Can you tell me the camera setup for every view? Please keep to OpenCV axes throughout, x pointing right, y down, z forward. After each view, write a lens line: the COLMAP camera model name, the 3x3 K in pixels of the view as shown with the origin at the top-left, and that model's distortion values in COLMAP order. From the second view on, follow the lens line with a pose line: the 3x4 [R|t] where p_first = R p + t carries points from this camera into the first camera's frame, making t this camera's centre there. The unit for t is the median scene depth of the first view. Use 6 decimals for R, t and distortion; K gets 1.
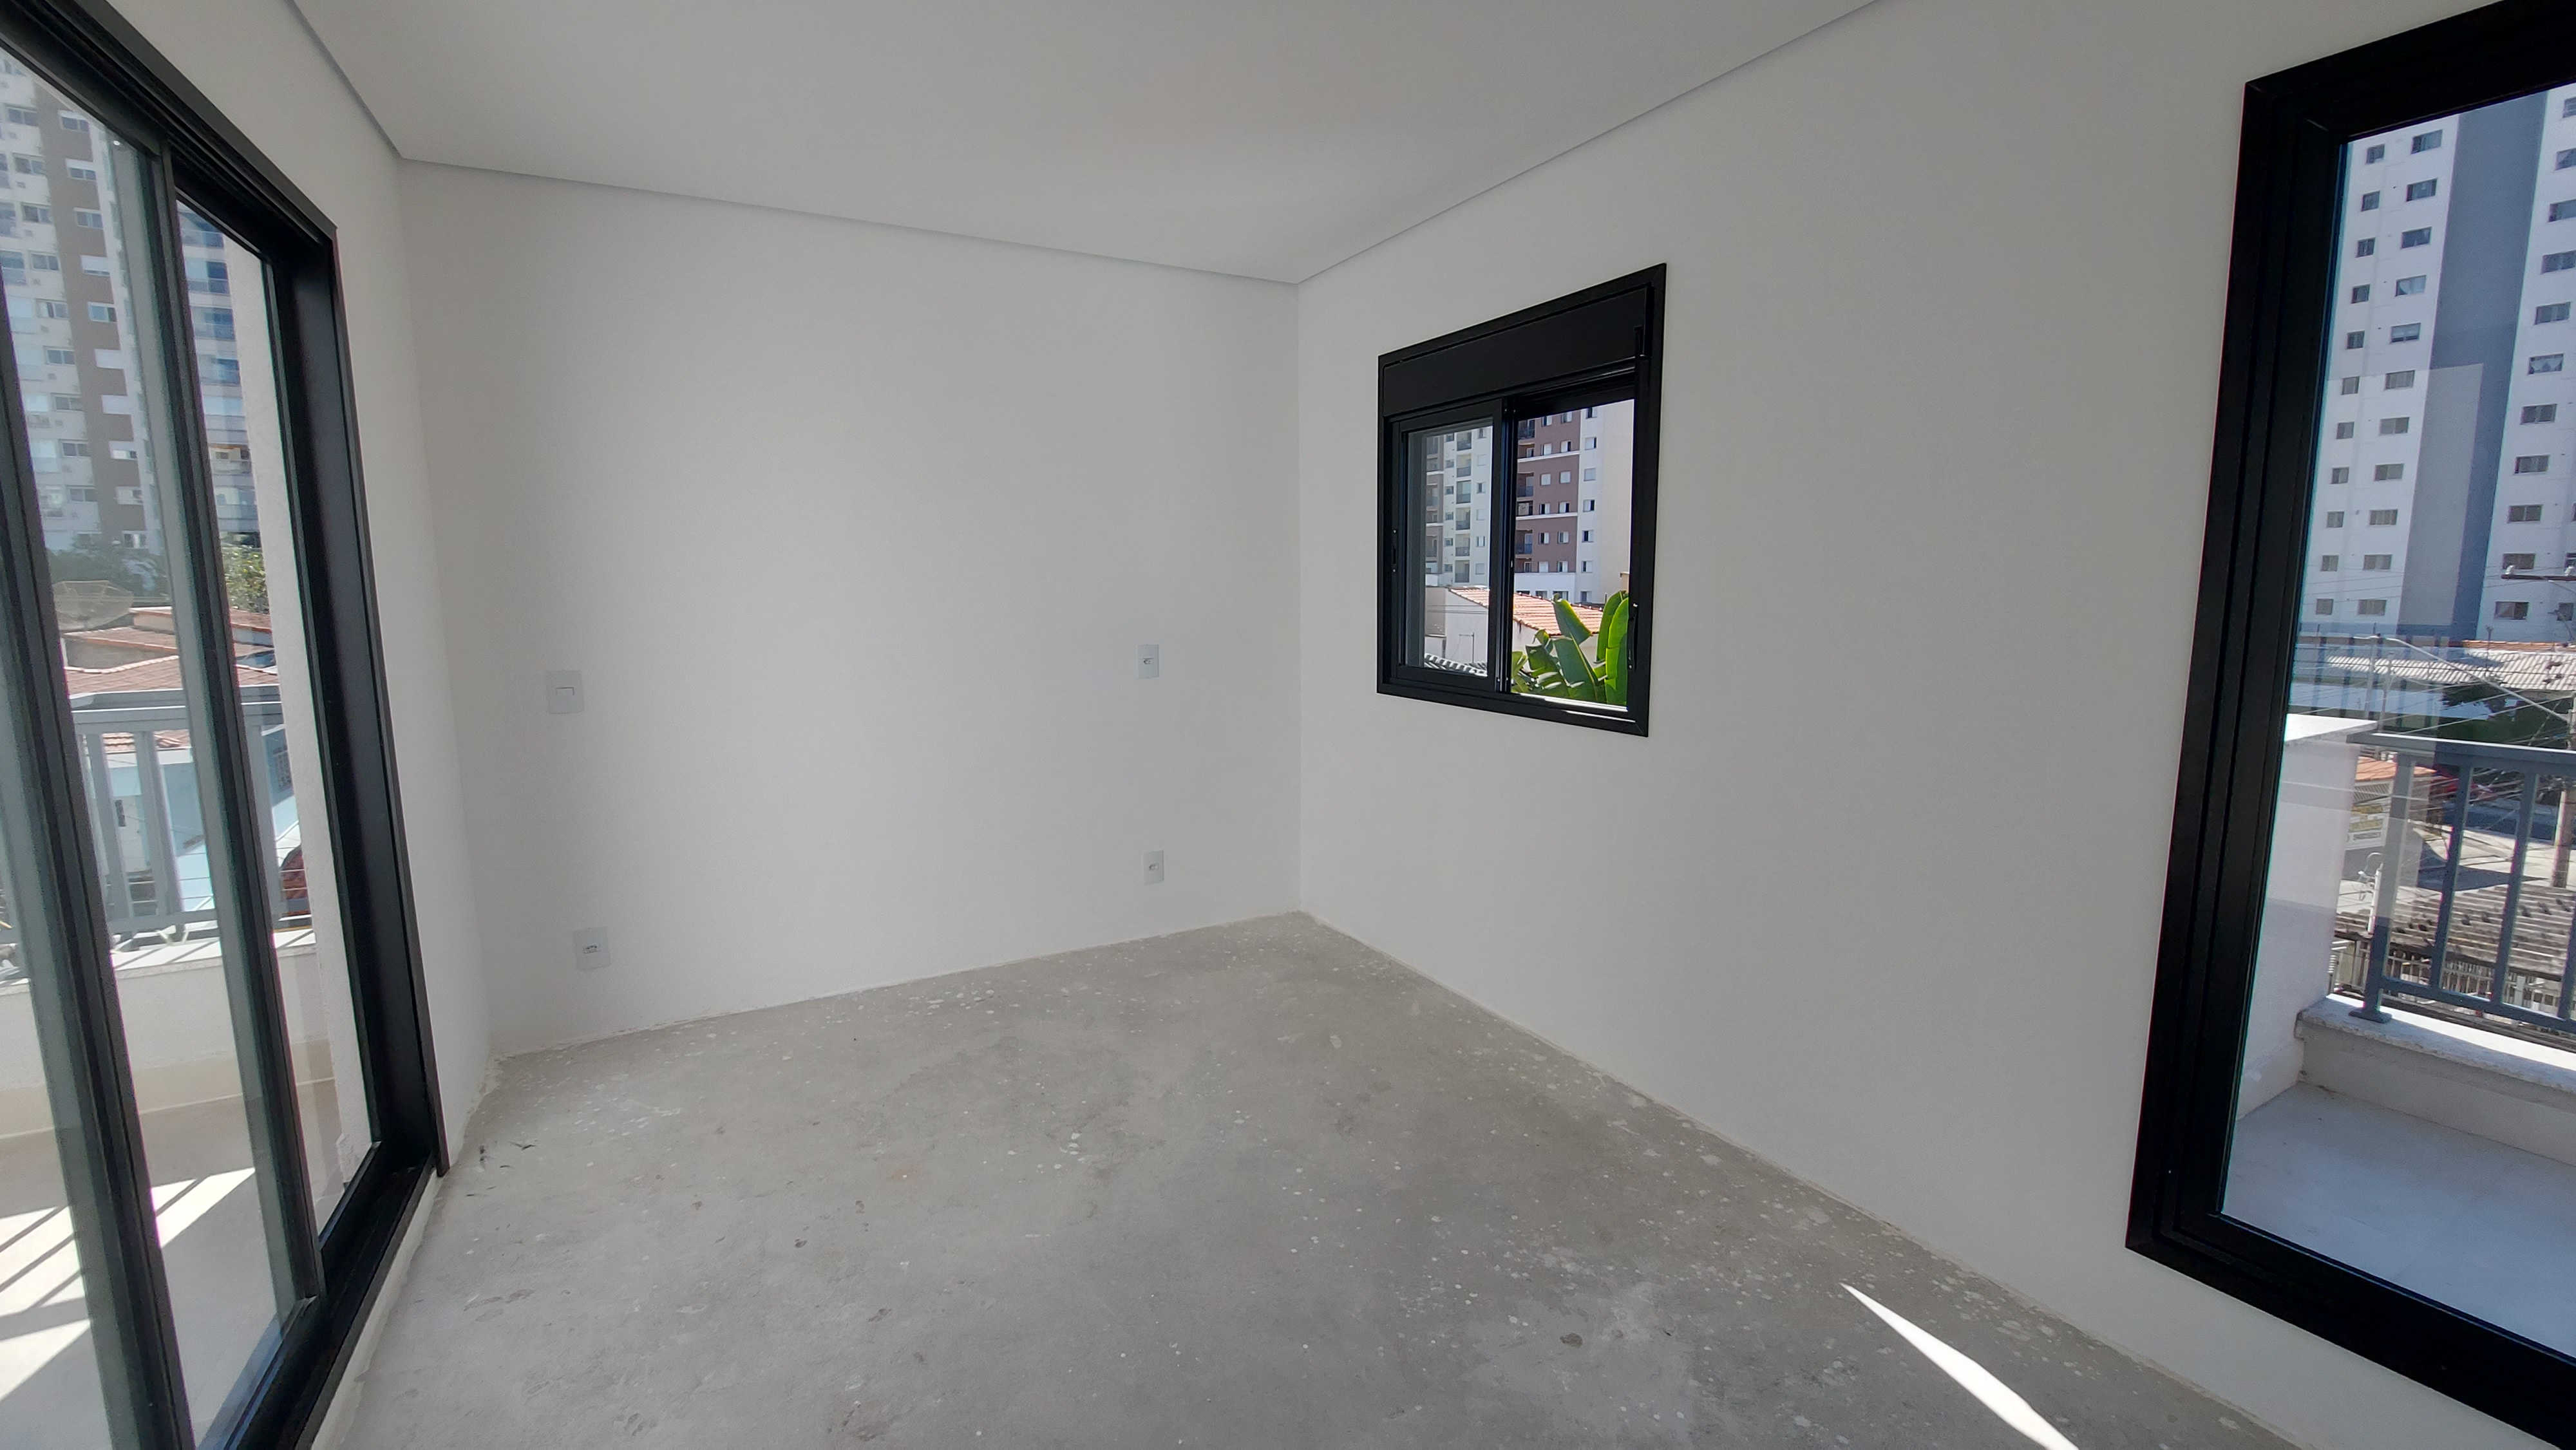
lens RADIAL K [[1027.6, 0, 1272.0], [0, 1027.6, 716.1], [0, 0, 1]] dist [-0.012951, -0.002621]
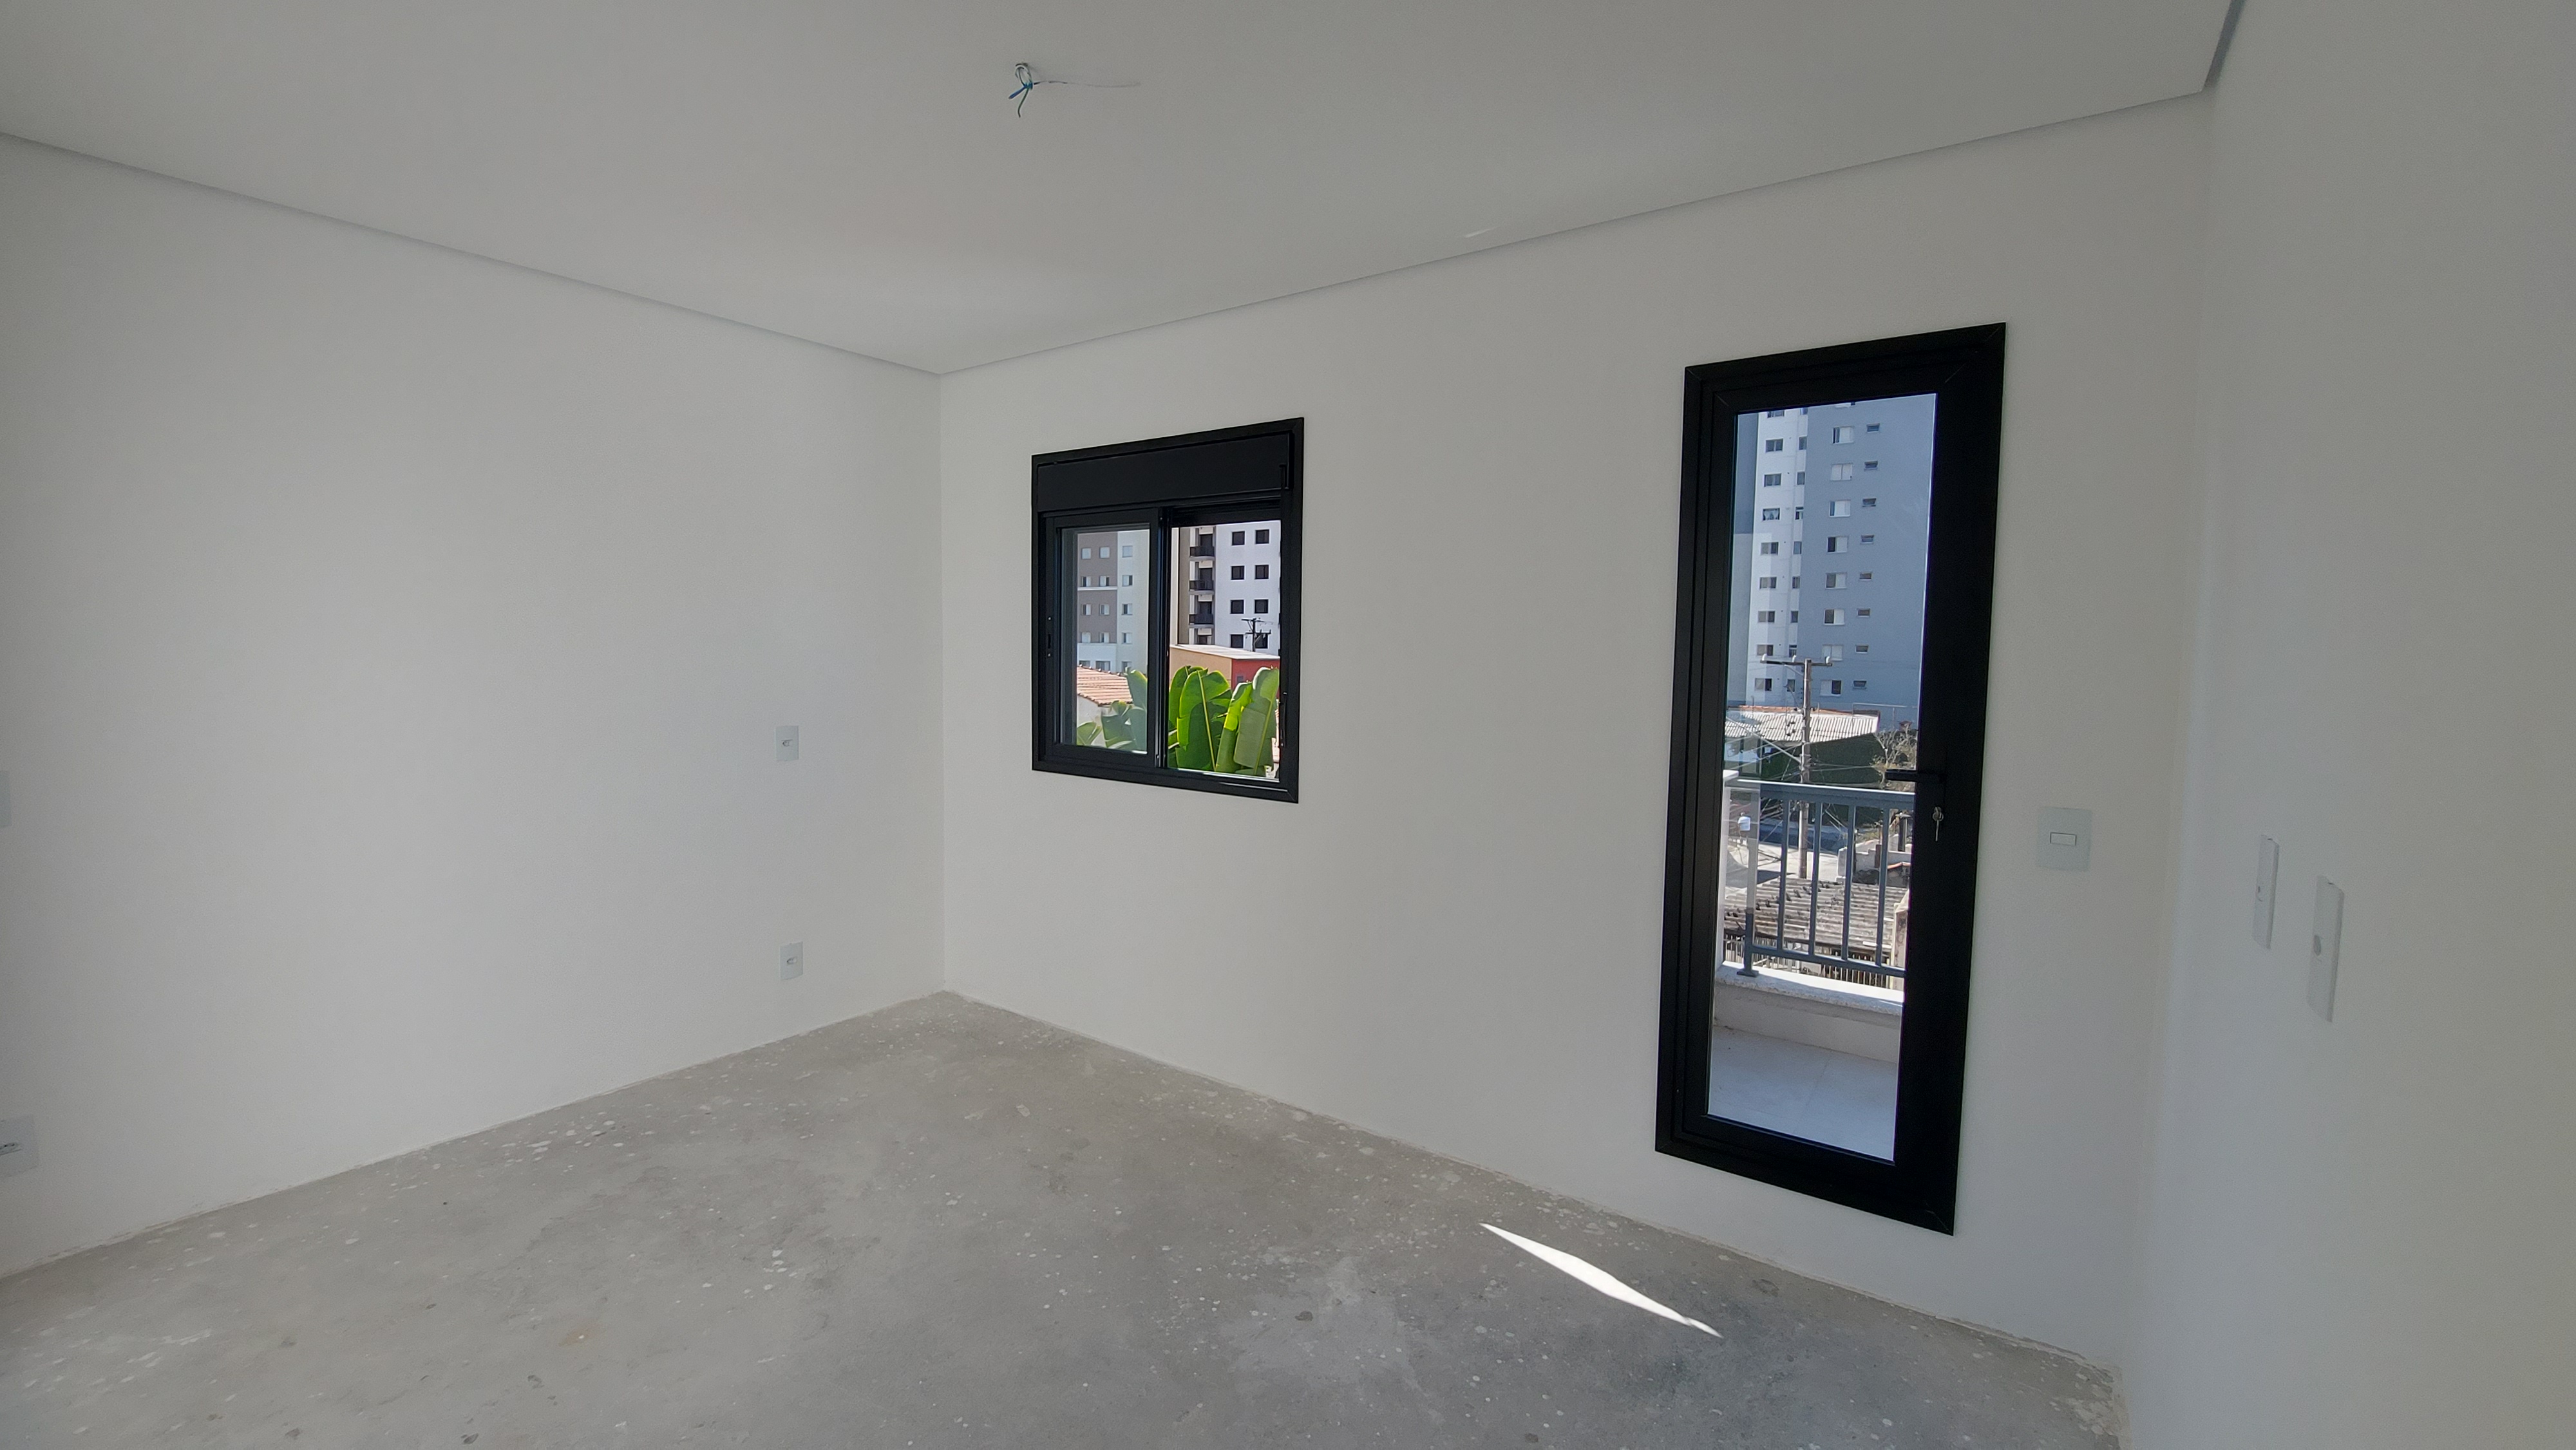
lens RADIAL K [[1027.6, 0, 1272.5], [0, 1027.6, 717.7], [0, 0, 1]] dist [-0.012951, -0.002621]
pose [[0.902529, -0.006416, 0.430581, -0.156680], [0.033826, 0.997856, -0.056034, -0.011160], [-0.429298, 0.065137, 0.900811, -0.062615]]
